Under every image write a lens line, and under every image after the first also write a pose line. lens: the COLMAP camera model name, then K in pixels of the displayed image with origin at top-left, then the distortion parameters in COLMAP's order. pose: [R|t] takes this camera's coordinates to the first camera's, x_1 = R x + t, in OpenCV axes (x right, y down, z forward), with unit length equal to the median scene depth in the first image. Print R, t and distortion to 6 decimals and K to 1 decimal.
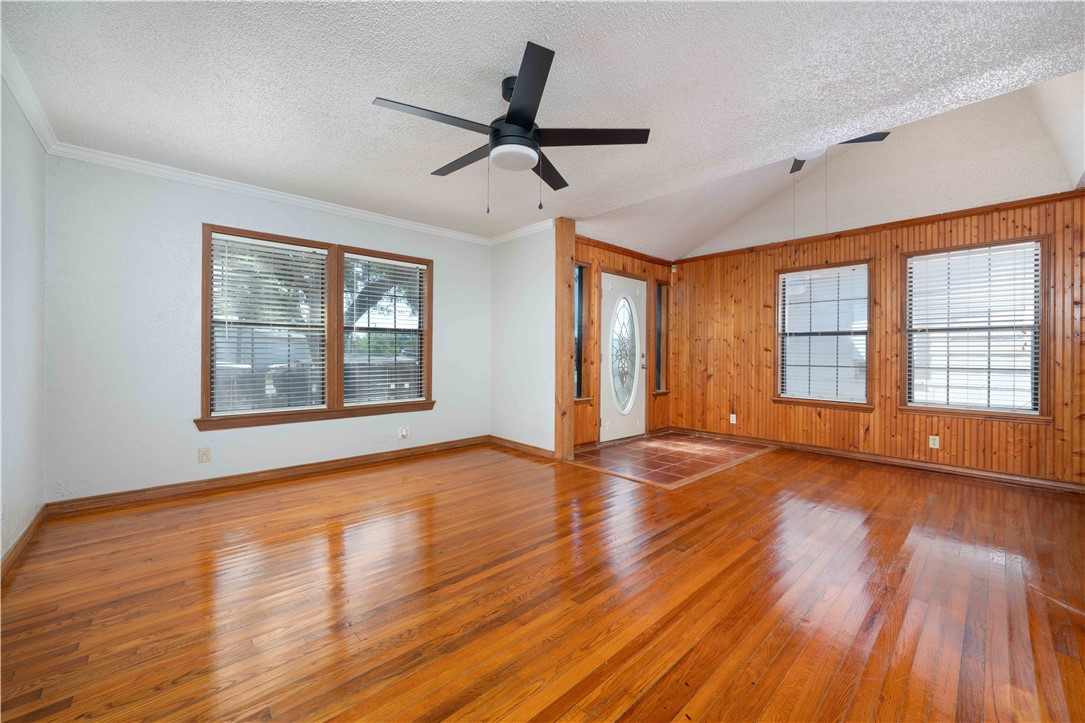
lens RADIAL K [[418.9, 0, 551.2], [0, 418.9, 359.0], [0, 0, 1]] dist [-0.011623, 0.000555]
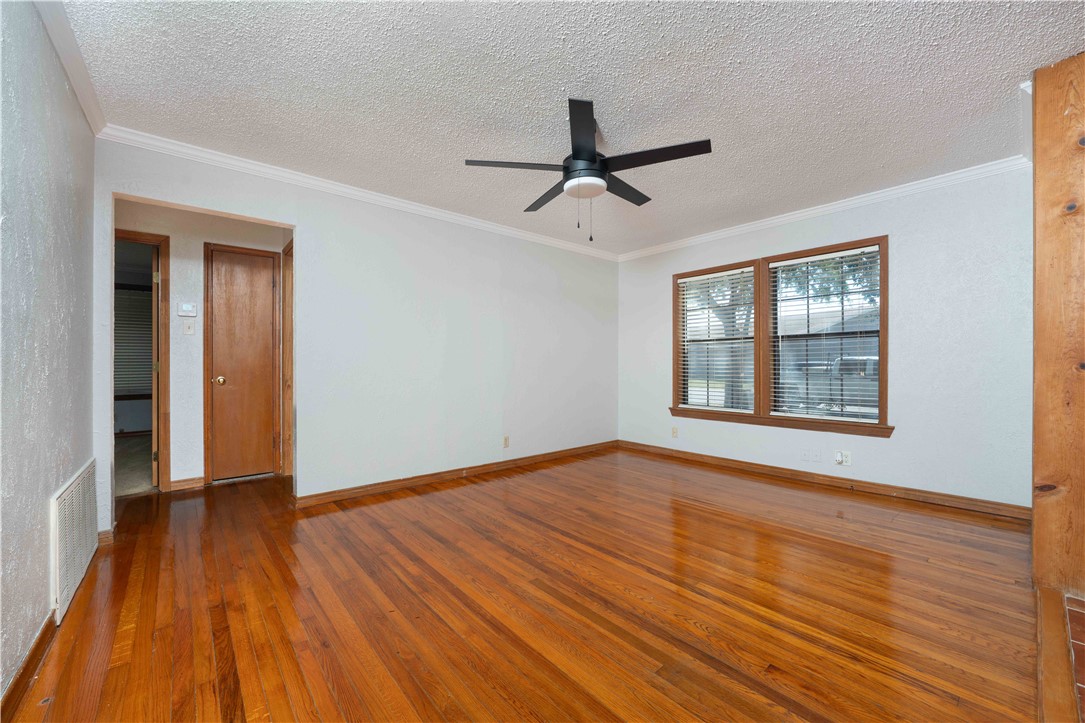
lens RADIAL K [[418.9, 0, 538.6], [0, 418.9, 362.5], [0, 0, 1]] dist [-0.011623, 0.000555]
pose [[-0.044082, -0.008286, -0.998994, 0.541247], [-0.010402, 0.999915, -0.007835, 0.001028], [0.998974, 0.010046, -0.044164, 0.481031]]
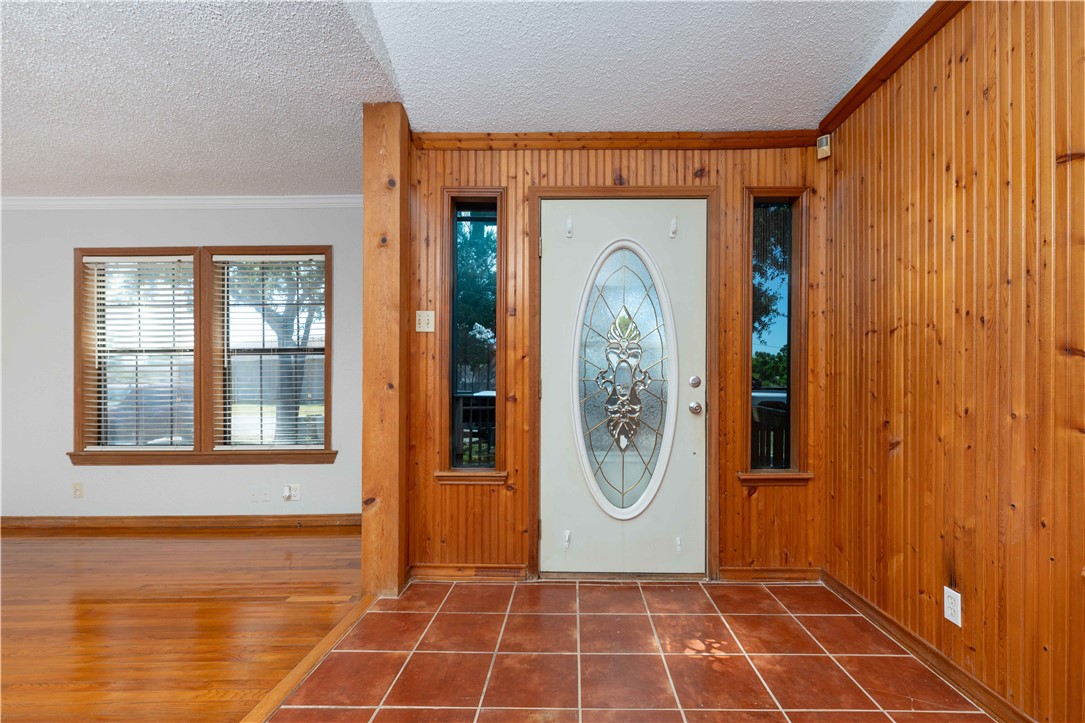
lens RADIAL K [[504.8, 0, 557.1], [0, 504.8, 378.7], [0, 0, 1]] dist [0.008942, -0.000058]
pose [[0.721132, -0.012408, -0.692687, 0.635196], [0.001335, 0.999863, -0.016519, -0.003615], [0.692796, 0.010988, 0.721050, 0.754617]]
